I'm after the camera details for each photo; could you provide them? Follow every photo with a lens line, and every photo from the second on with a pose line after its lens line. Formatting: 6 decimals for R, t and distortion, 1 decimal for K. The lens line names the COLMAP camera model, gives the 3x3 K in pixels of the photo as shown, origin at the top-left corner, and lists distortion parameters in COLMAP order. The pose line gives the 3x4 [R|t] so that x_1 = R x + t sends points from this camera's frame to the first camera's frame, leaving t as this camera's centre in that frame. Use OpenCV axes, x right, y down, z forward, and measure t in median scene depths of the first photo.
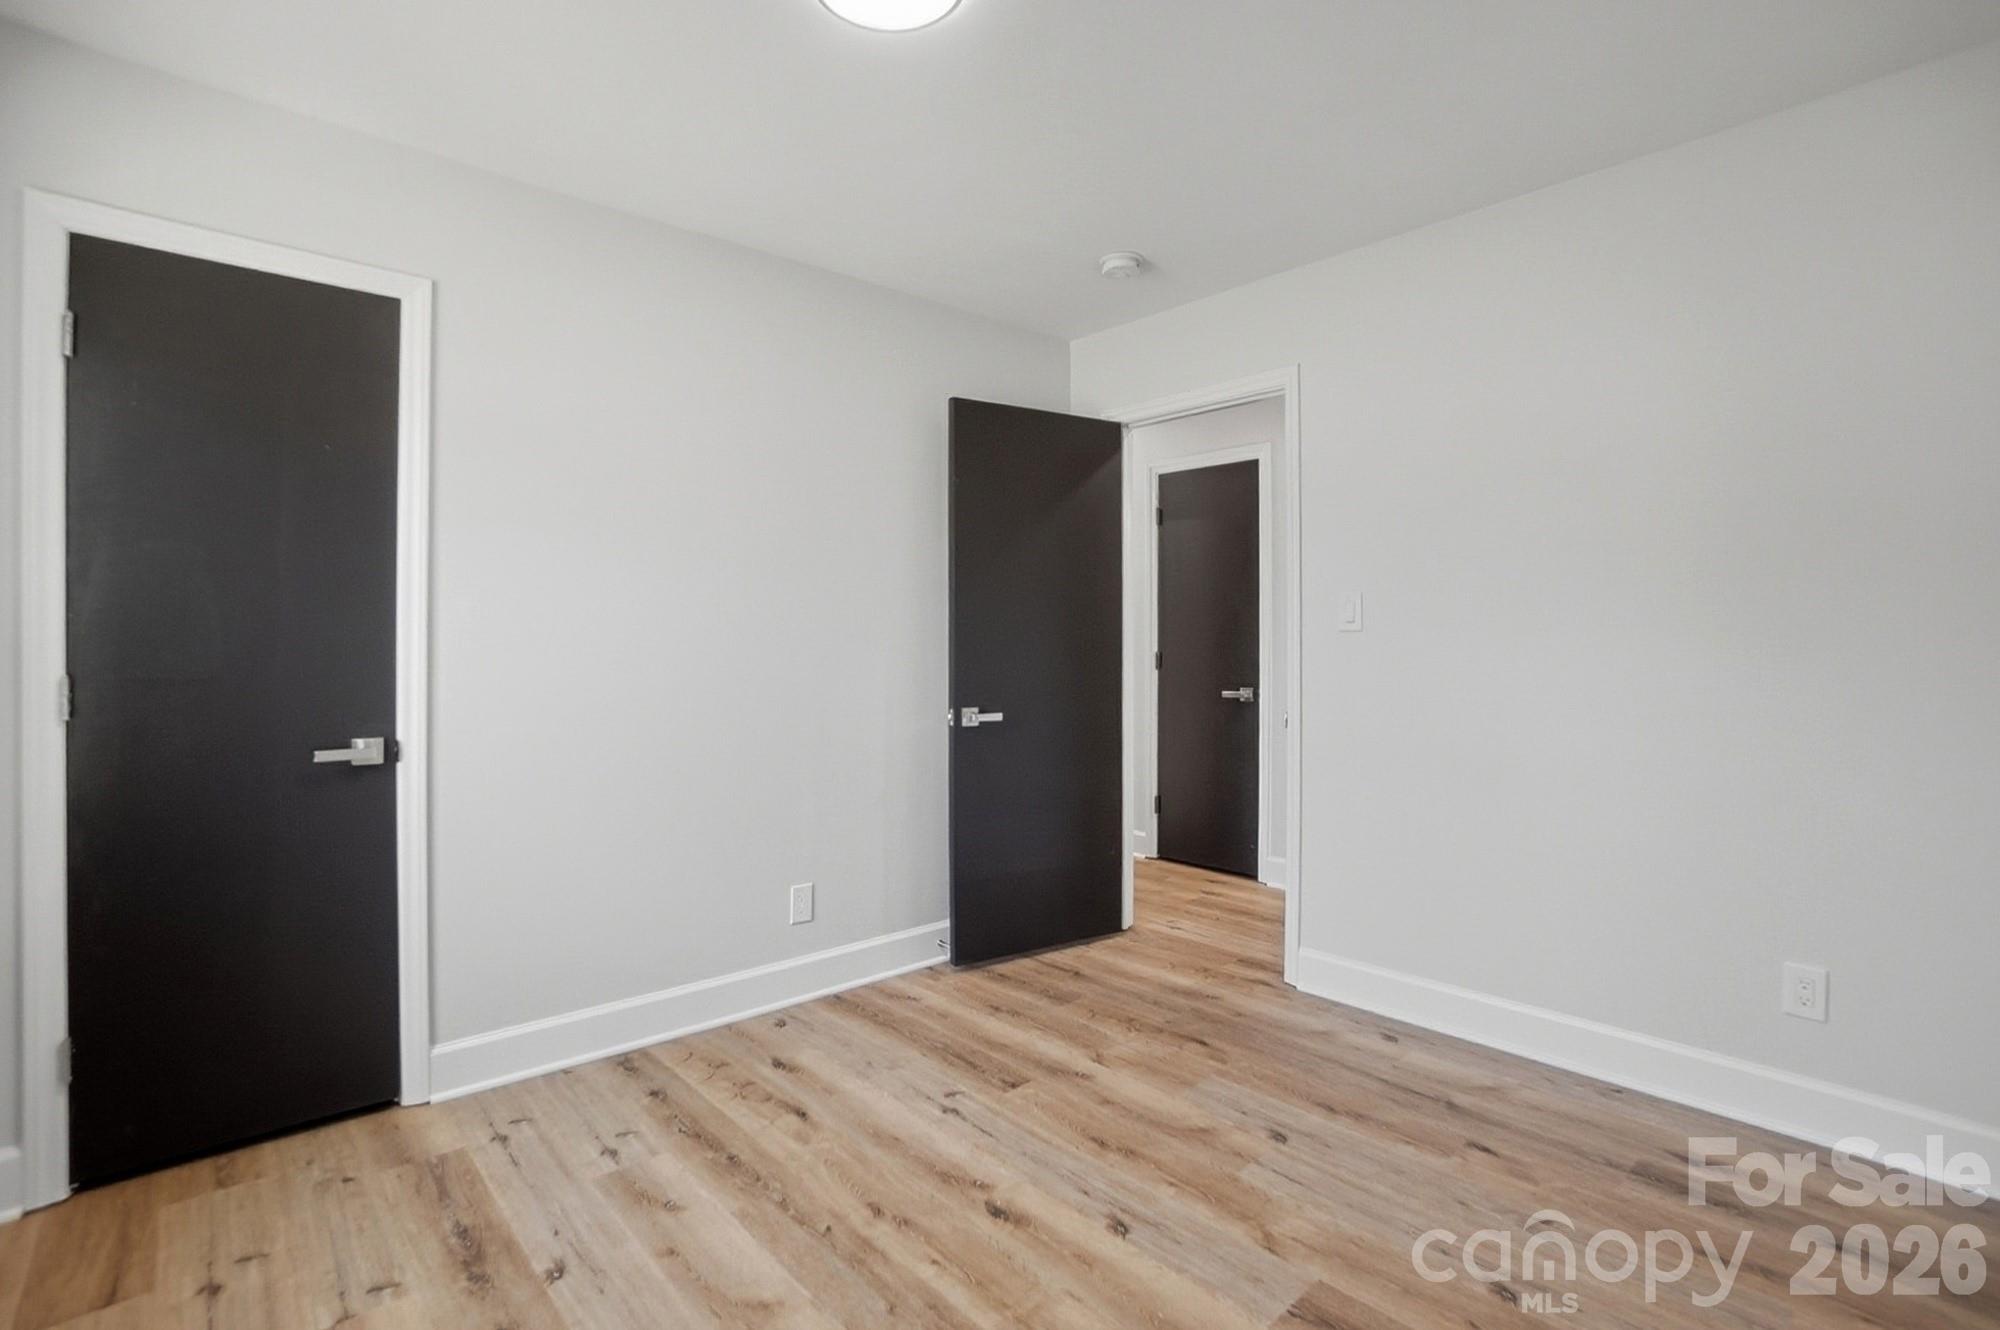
lens RADIAL K [[910.8, 0, 989.4], [0, 910.8, 649.4], [0, 0, 1]] dist [-0.059120, 0.020862]
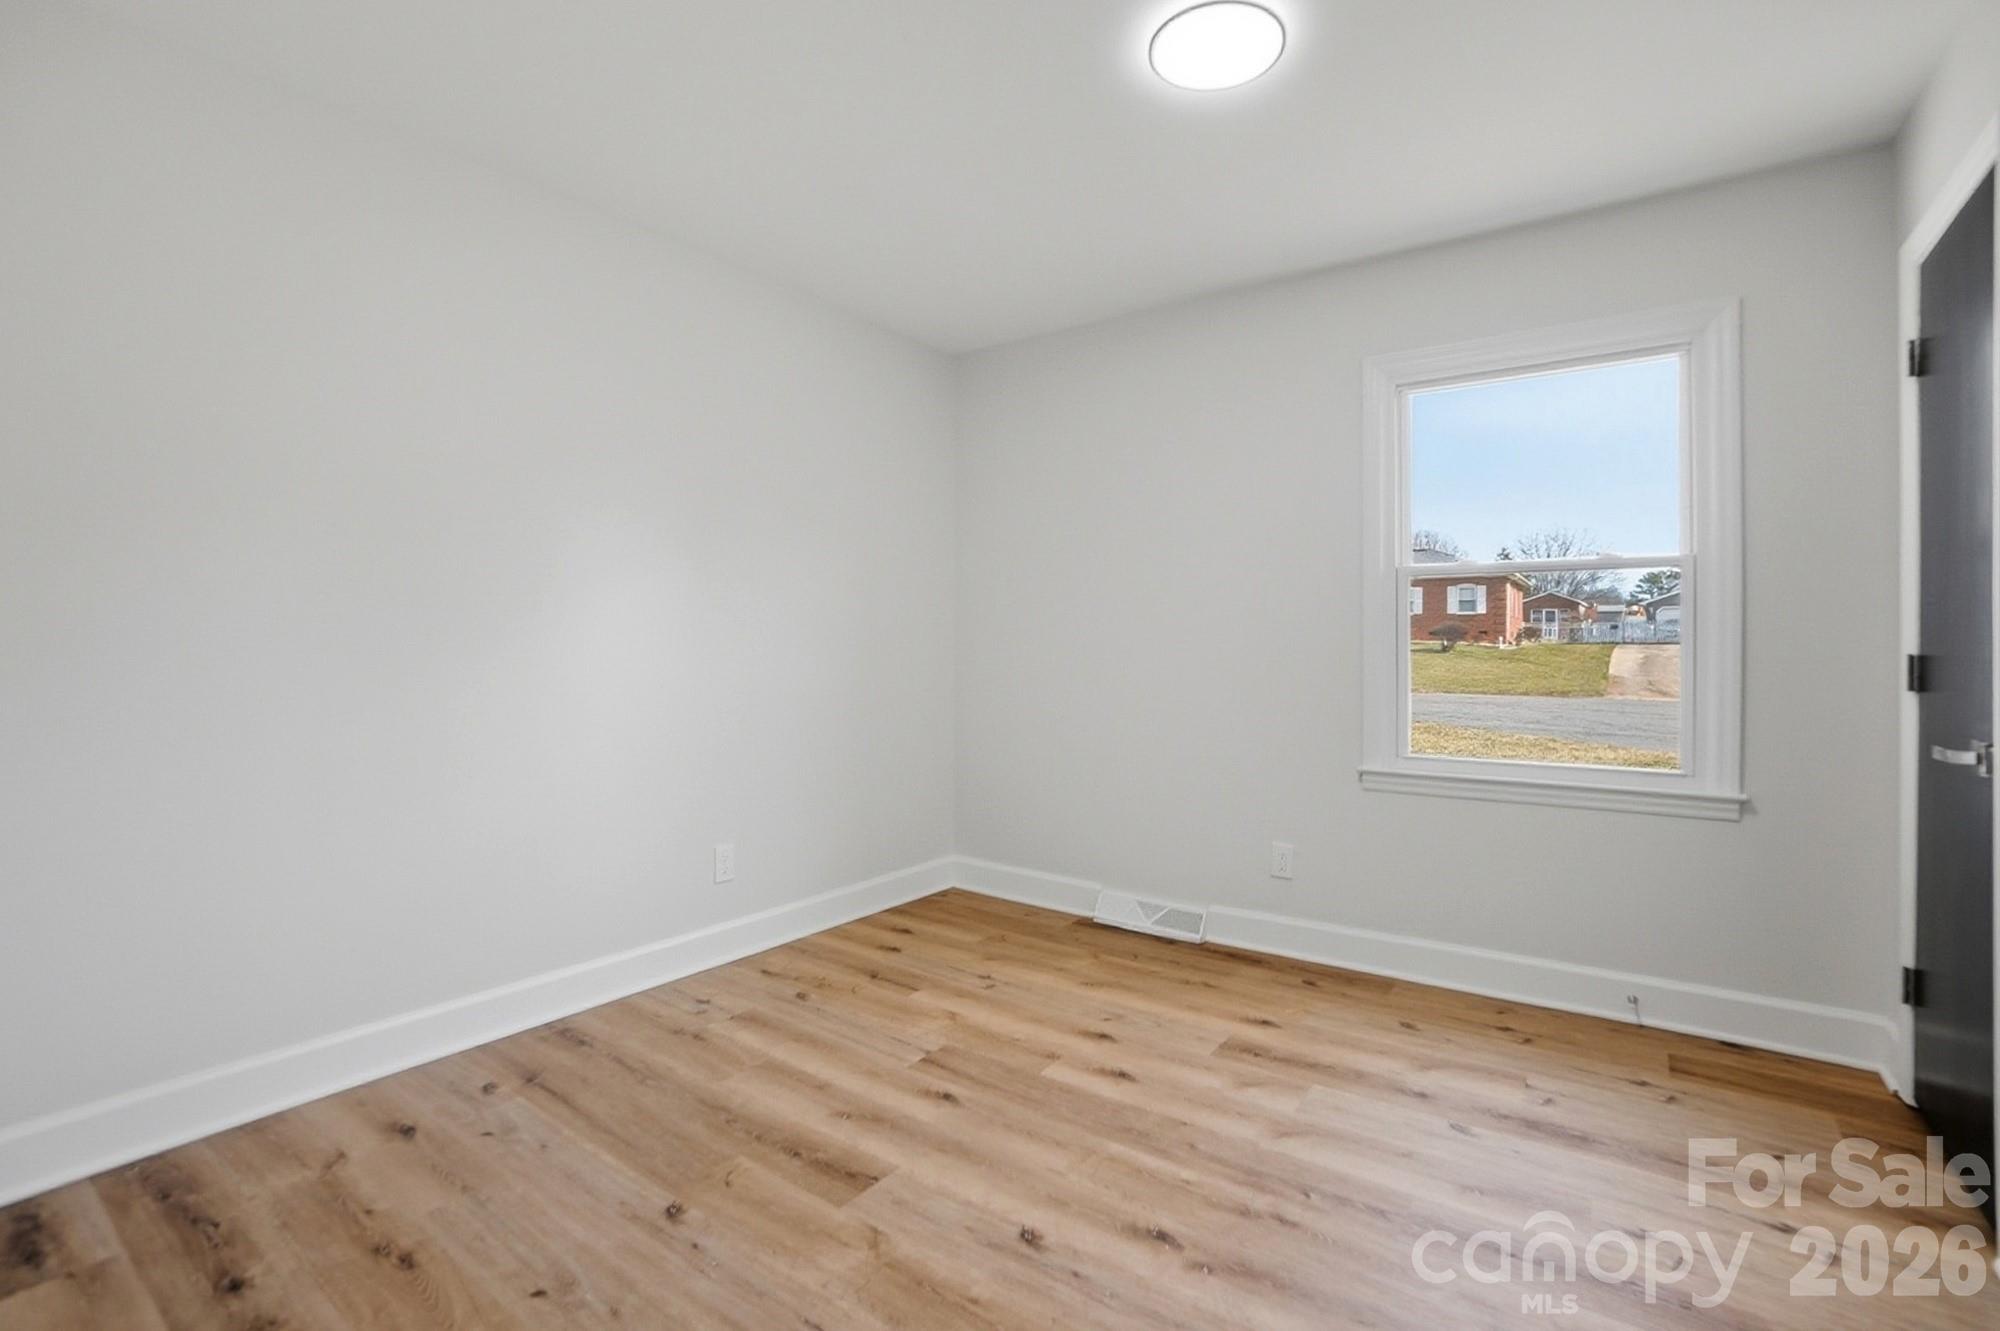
lens RADIAL K [[910.8, 0, 989.4], [0, 910.8, 649.9], [0, 0, 1]] dist [-0.059120, 0.020862]
pose [[-0.978716, -0.002154, -0.205210, 0.388452], [-0.003697, 0.999968, 0.007139, 0.022812], [0.205188, 0.007746, -0.978692, 1.938828]]
